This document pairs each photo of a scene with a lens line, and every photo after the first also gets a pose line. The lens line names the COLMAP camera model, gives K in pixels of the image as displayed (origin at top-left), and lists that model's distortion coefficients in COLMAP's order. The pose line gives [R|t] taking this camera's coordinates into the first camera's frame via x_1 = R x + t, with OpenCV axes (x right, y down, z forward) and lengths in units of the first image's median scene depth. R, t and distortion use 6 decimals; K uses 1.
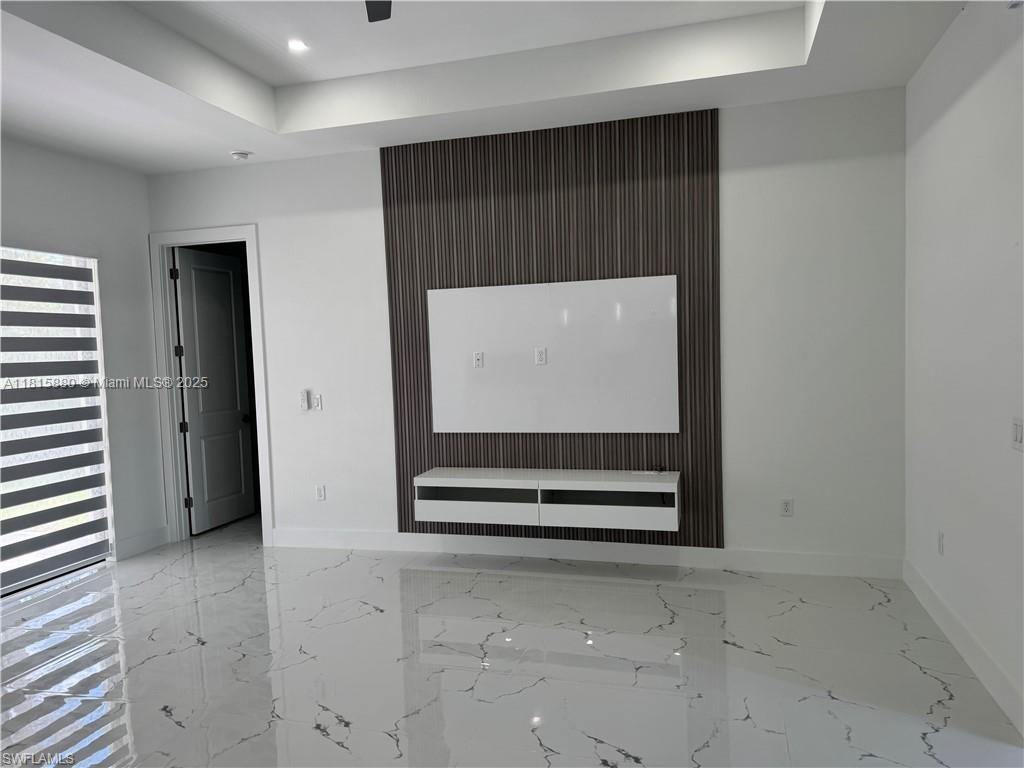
lens RADIAL K [[710.4, 0, 521.8], [0, 710.4, 382.9], [0, 0, 1]] dist [0.103720, -0.158978]
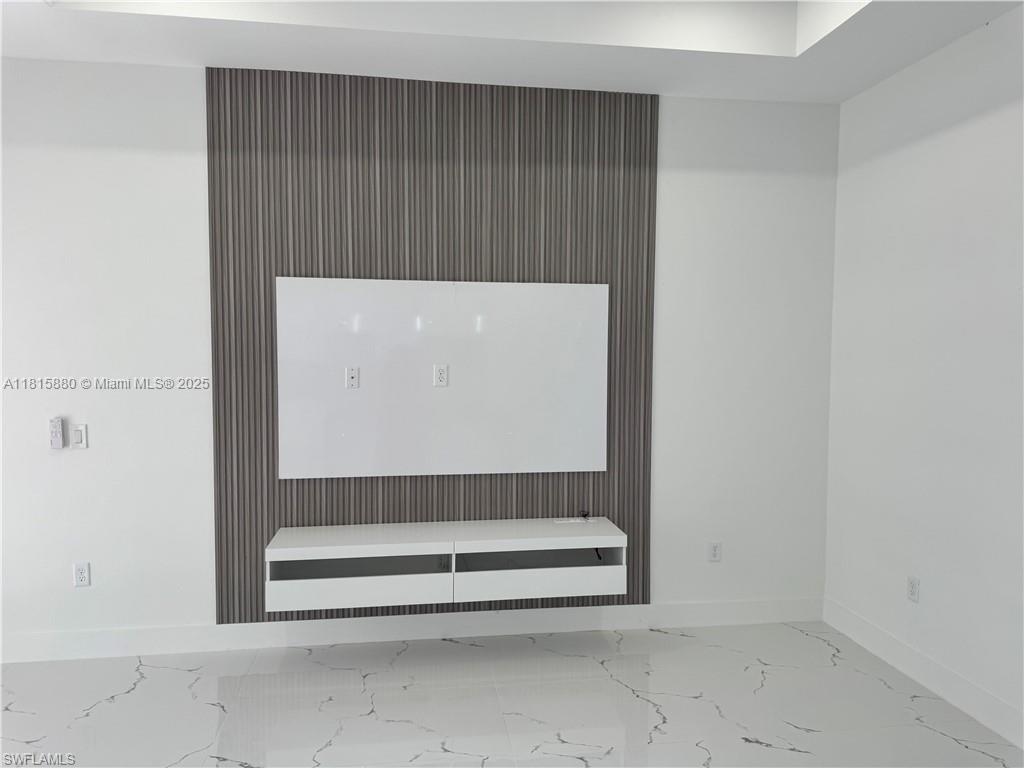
lens RADIAL K [[710.4, 0, 521.8], [0, 710.4, 382.9], [0, 0, 1]] dist [0.103720, -0.158978]
pose [[0.913211, 0.018881, 0.407050, -0.210114], [-0.014236, 0.999794, -0.014437, -0.020060], [-0.407239, 0.007389, 0.913292, 0.265096]]
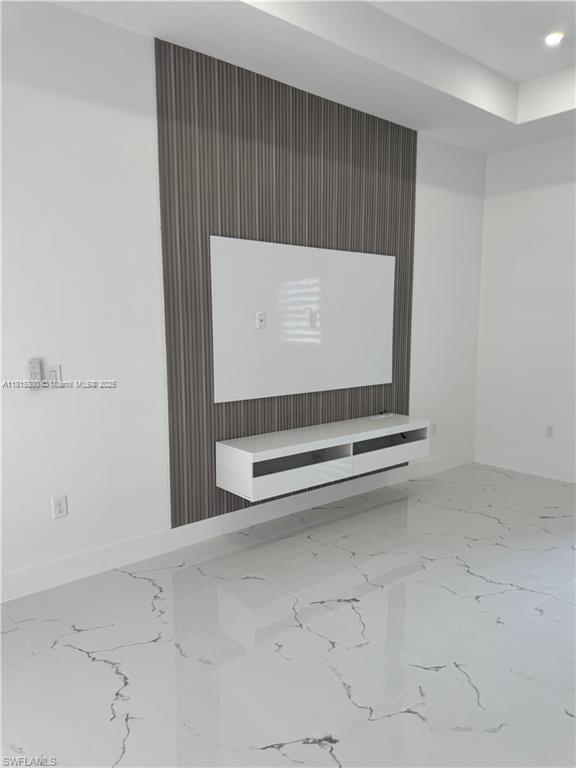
lens RADIAL K [[532.8, 0, 288.0], [0, 532.8, 384.0], [0, 0, 1]] dist [0.103720, -0.158978]
pose [[0.576657, -0.063018, 0.814552, -0.649328], [0.026154, 0.997934, 0.058690, 0.011106], [-0.816568, -0.012540, 0.577113, 0.586633]]
